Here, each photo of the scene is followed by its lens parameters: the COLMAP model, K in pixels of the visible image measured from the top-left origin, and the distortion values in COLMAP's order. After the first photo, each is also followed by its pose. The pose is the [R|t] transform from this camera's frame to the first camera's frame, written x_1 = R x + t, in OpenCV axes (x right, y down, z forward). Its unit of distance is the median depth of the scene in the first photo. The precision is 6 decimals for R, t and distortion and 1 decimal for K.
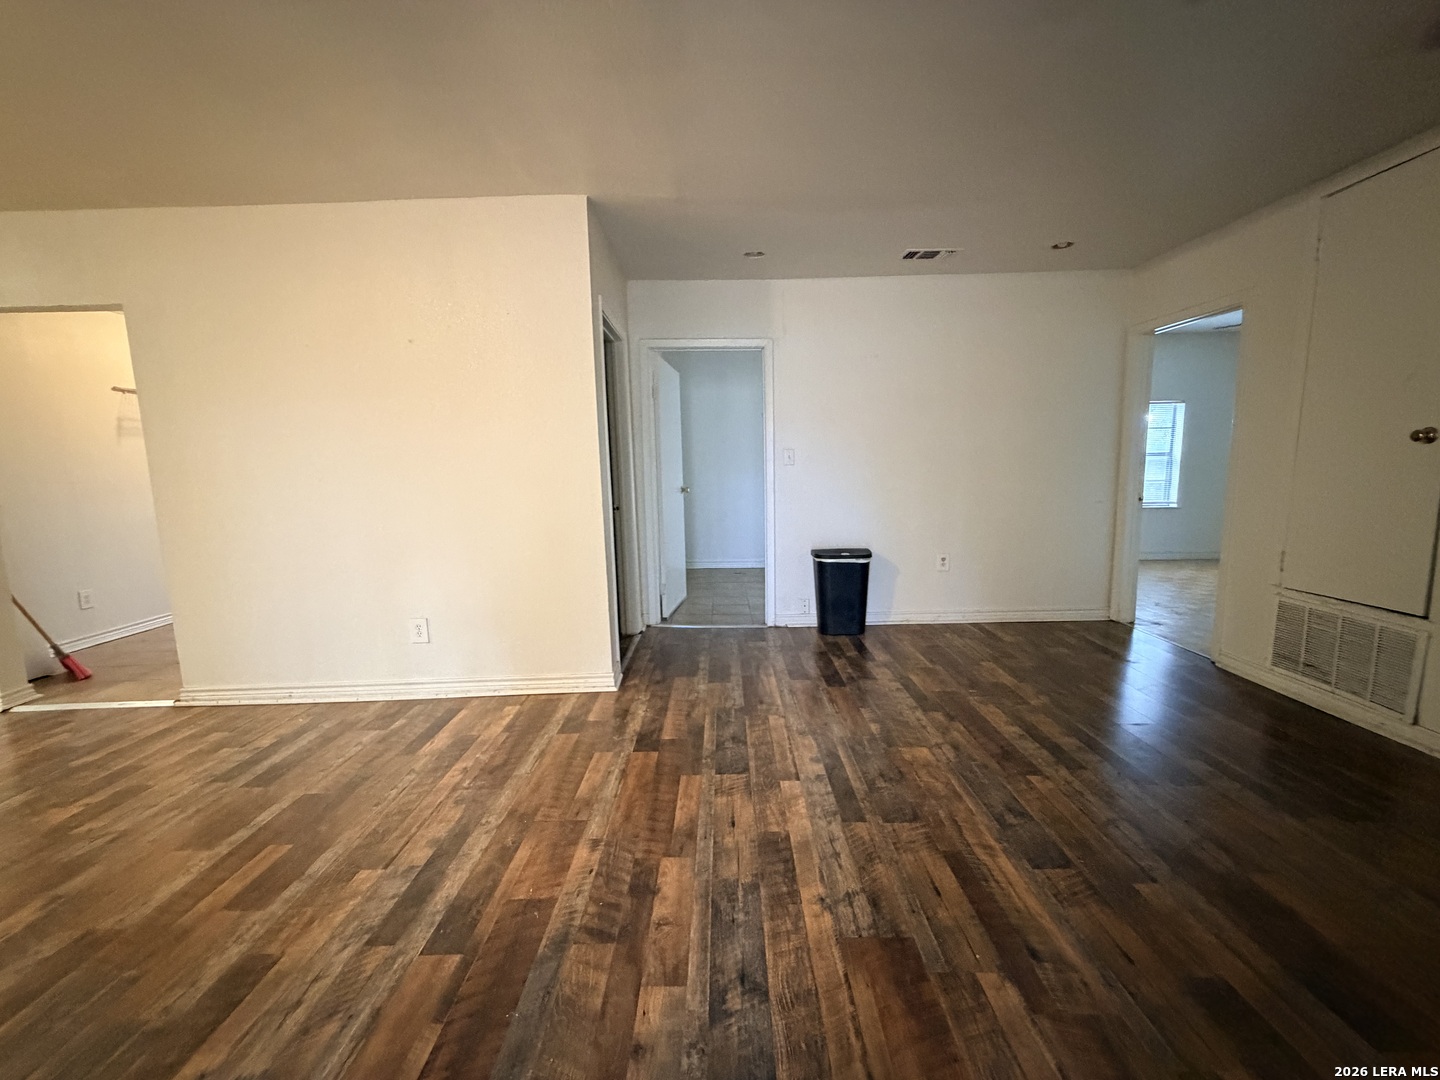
lens RADIAL K [[574.8, 0, 717.2], [0, 574.8, 541.8], [0, 0, 1]] dist [0.000525, -0.000253]
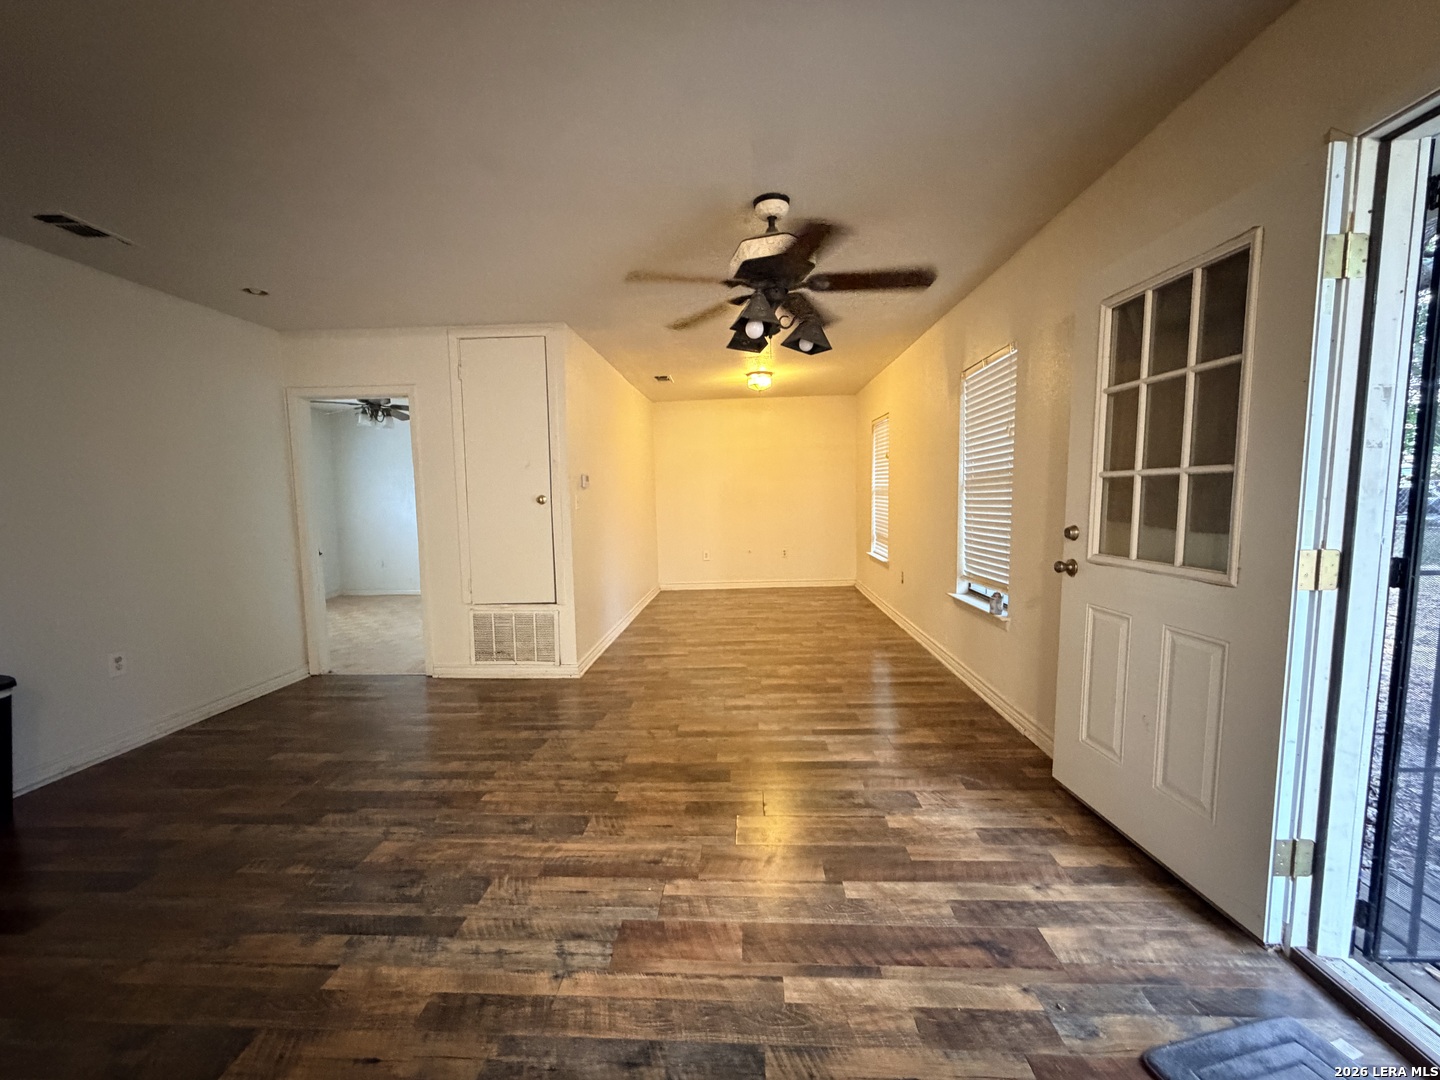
lens RADIAL K [[574.8, 0, 717.2], [0, 574.8, 541.8], [0, 0, 1]] dist [0.000525, -0.000253]
pose [[0.046765, -0.057026, 0.997277, -0.476471], [0.153664, 0.986896, 0.049226, -0.061672], [-0.987016, 0.150943, 0.054915, 0.387419]]
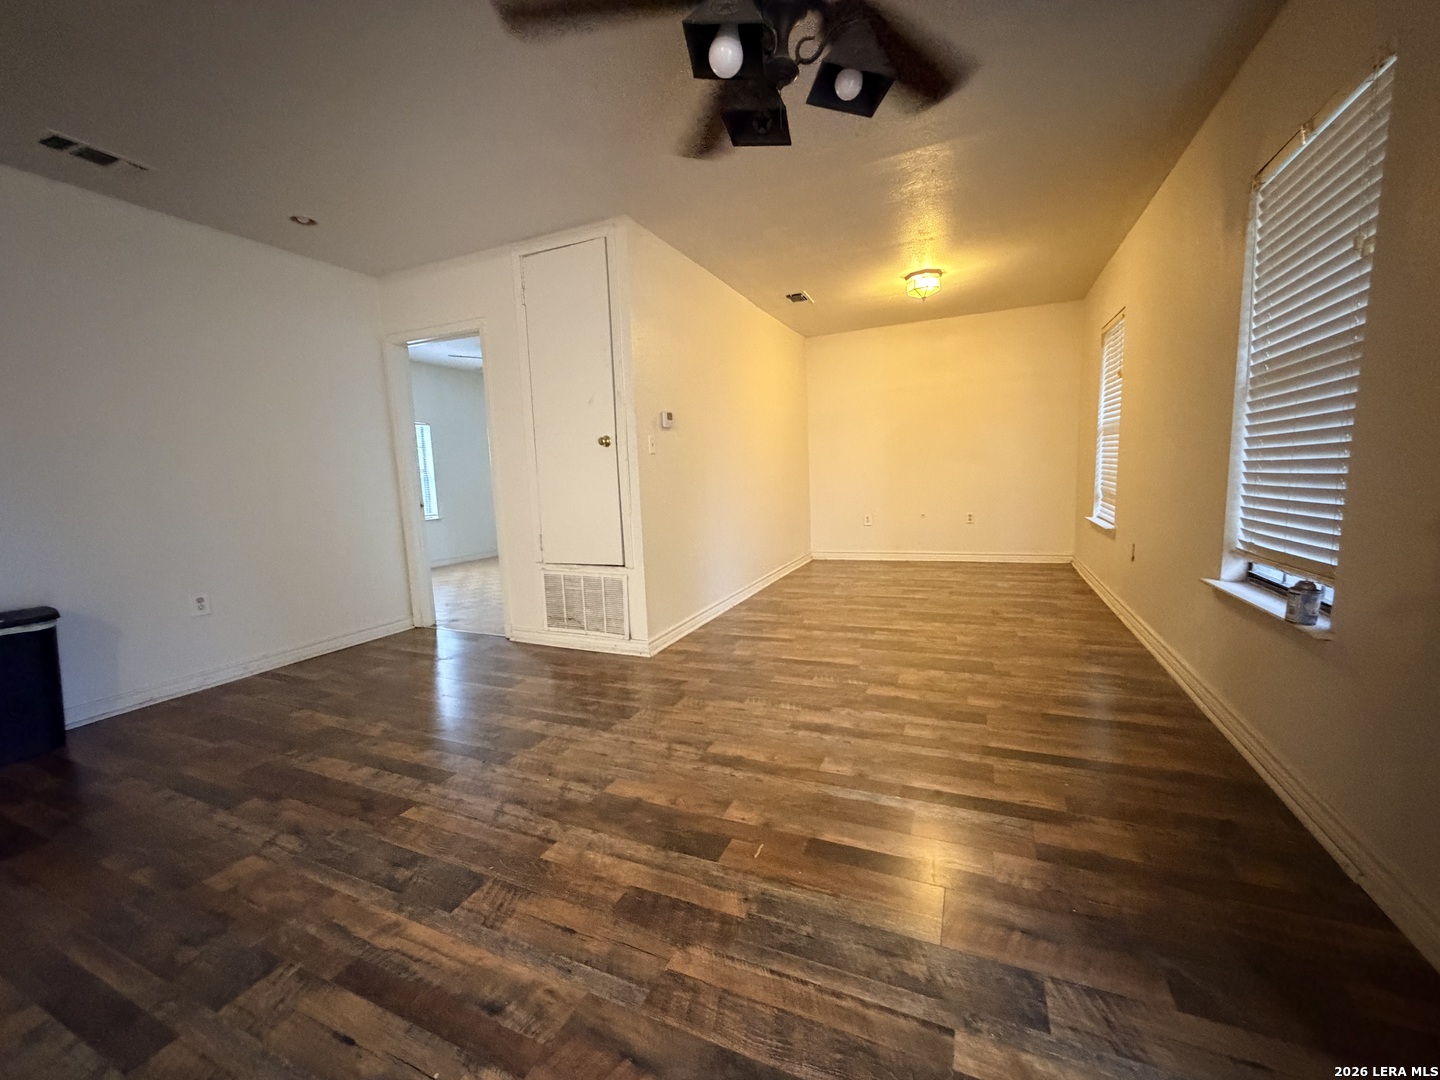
lens RADIAL K [[574.8, 0, 717.2], [0, 574.8, 541.8], [0, 0, 1]] dist [0.000525, -0.000253]
pose [[0.401328, -0.102197, 0.910215, 0.000322], [0.150255, 0.987639, 0.044641, 0.041955], [-0.903526, 0.118849, 0.411723, 0.174196]]
